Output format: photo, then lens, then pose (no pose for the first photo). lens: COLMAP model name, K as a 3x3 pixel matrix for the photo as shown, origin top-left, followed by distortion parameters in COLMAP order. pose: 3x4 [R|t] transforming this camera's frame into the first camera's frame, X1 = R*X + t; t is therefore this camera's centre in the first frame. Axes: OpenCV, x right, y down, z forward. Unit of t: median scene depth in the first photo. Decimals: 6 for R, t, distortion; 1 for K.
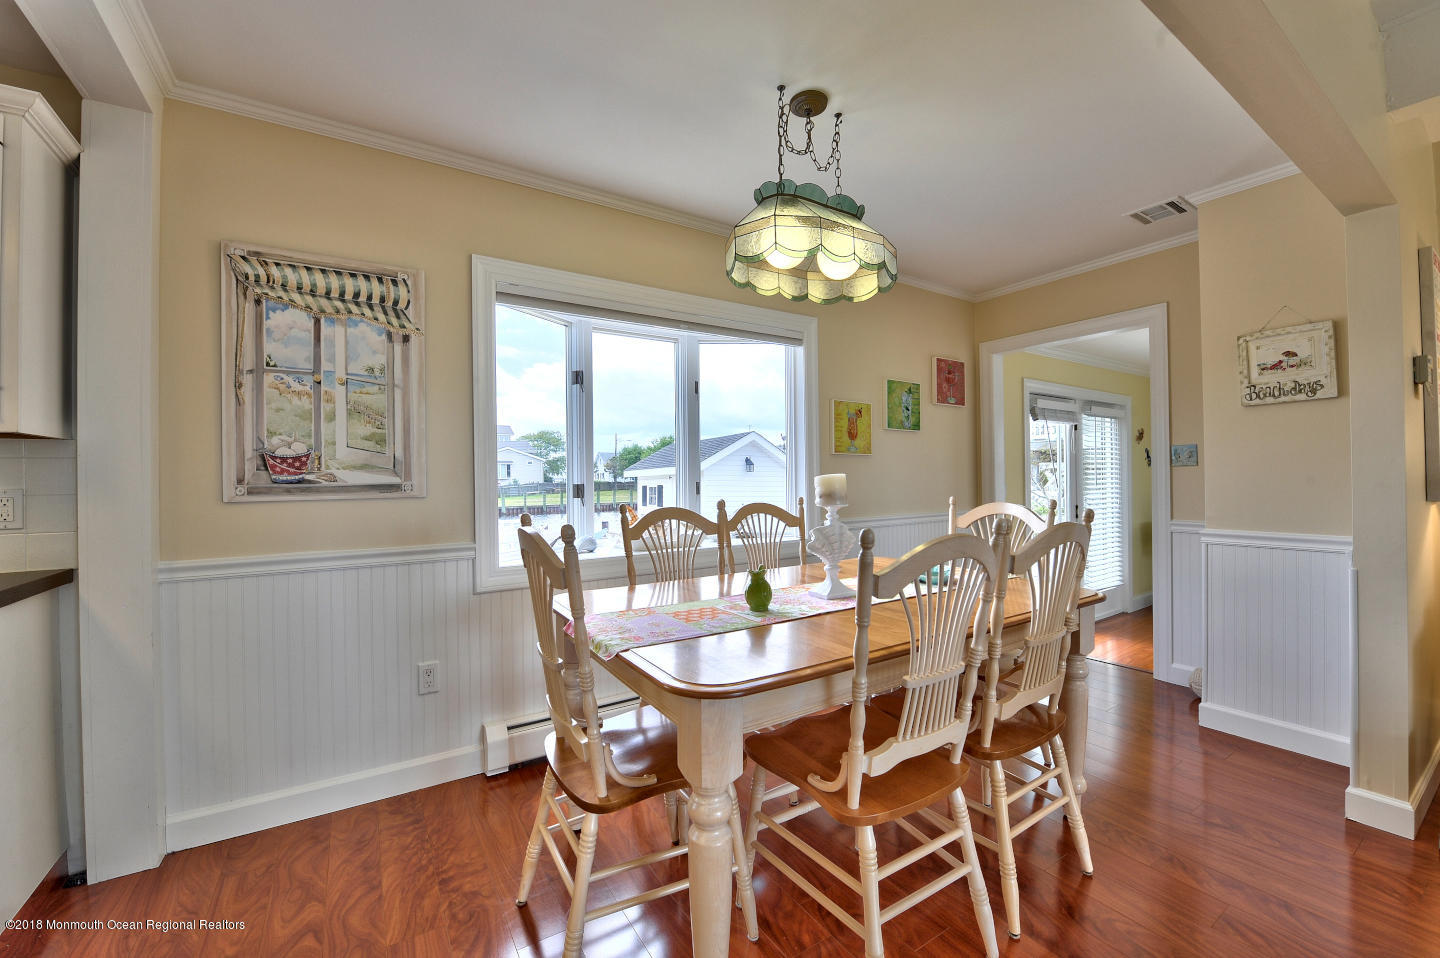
lens RADIAL K [[568.9, 0, 717.7], [0, 568.9, 479.9], [0, 0, 1]] dist [-0.019912, -0.001593]
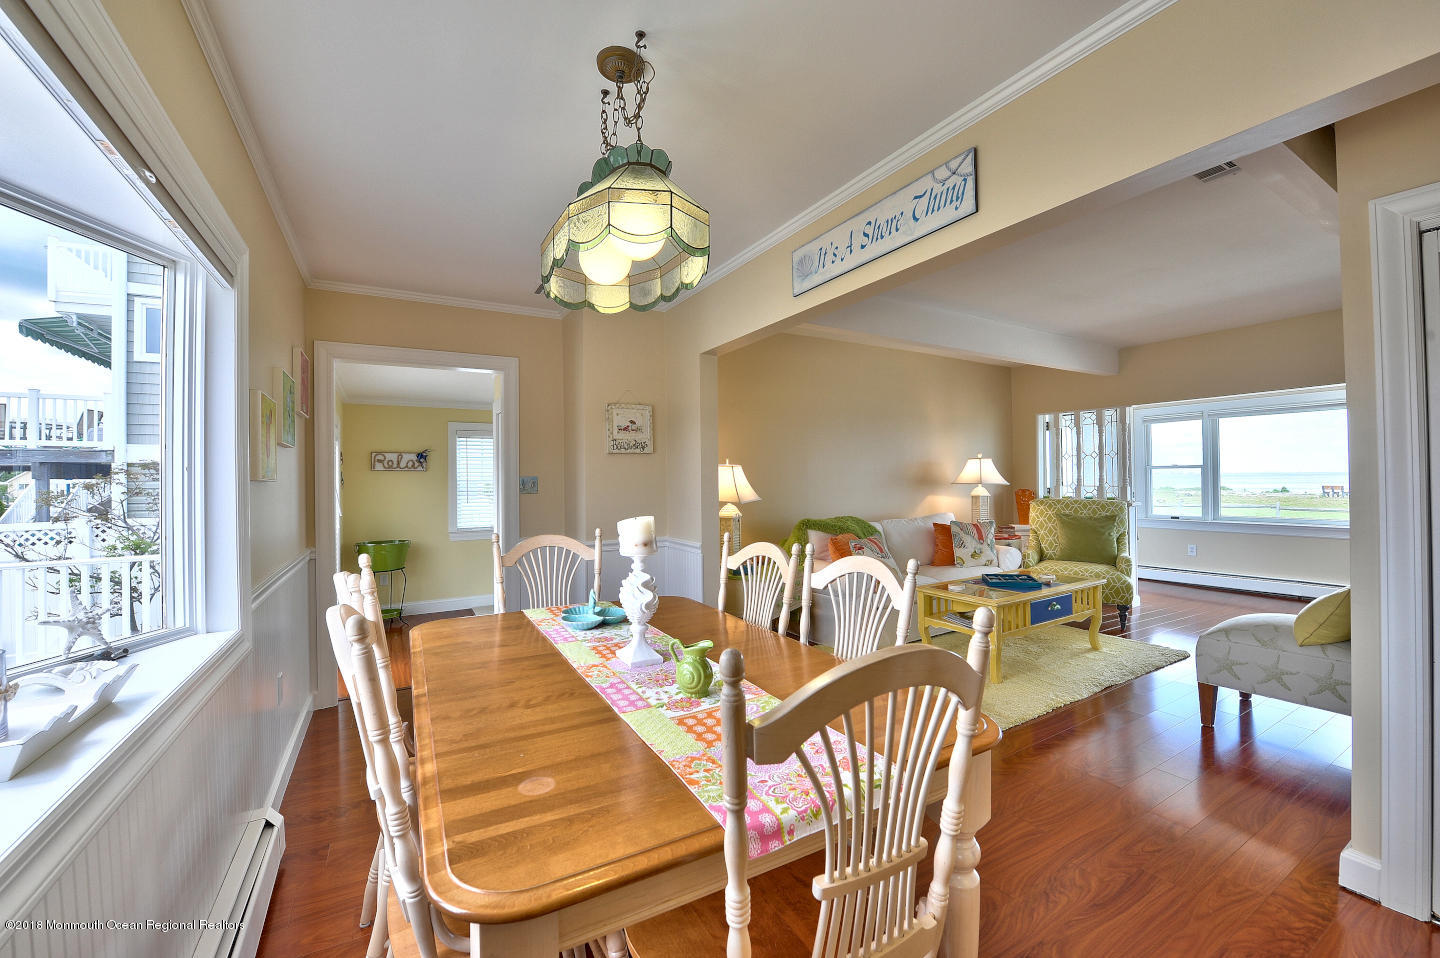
lens RADIAL K [[568.9, 0, 716.4], [0, 568.9, 473.2], [0, 0, 1]] dist [-0.019912, -0.001593]
pose [[0.039359, 0.024763, 0.998918, -0.607193], [0.010797, 0.999624, -0.025206, -0.049658], [-0.999167, 0.011778, 0.039077, 0.801030]]
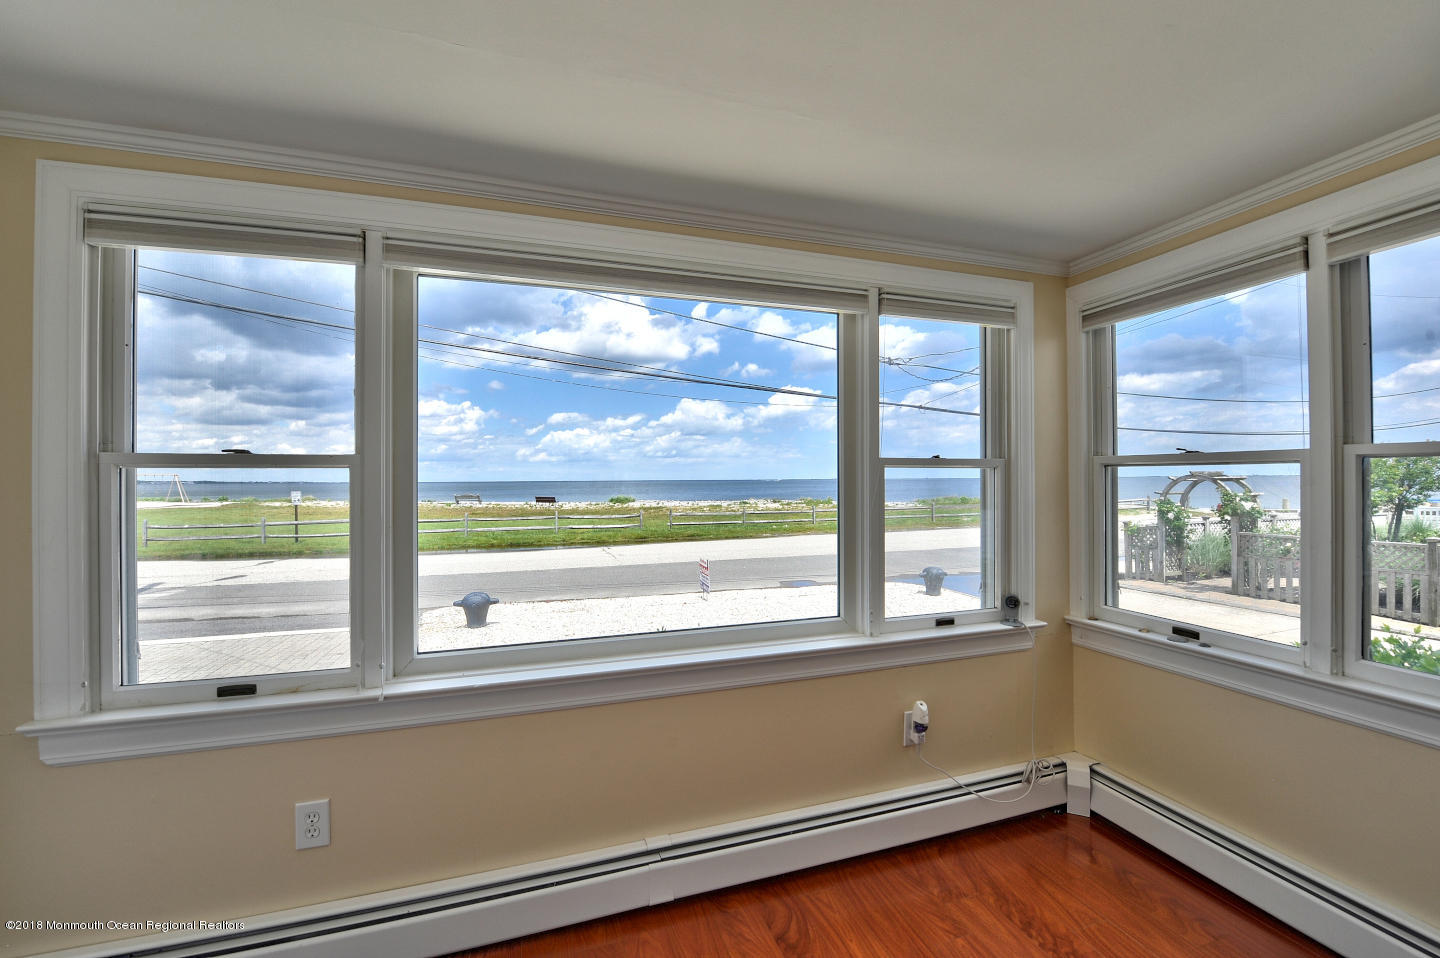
lens RADIAL K [[568.9, 0, 711.0], [0, 568.9, 476.0], [0, 0, 1]] dist [-0.019912, -0.001593]
pose [[-0.969497, 0.022868, 0.244034, 2.048194], [0.021406, 0.999734, -0.008643, -0.103093], [-0.244167, -0.003156, -0.969728, -1.230338]]
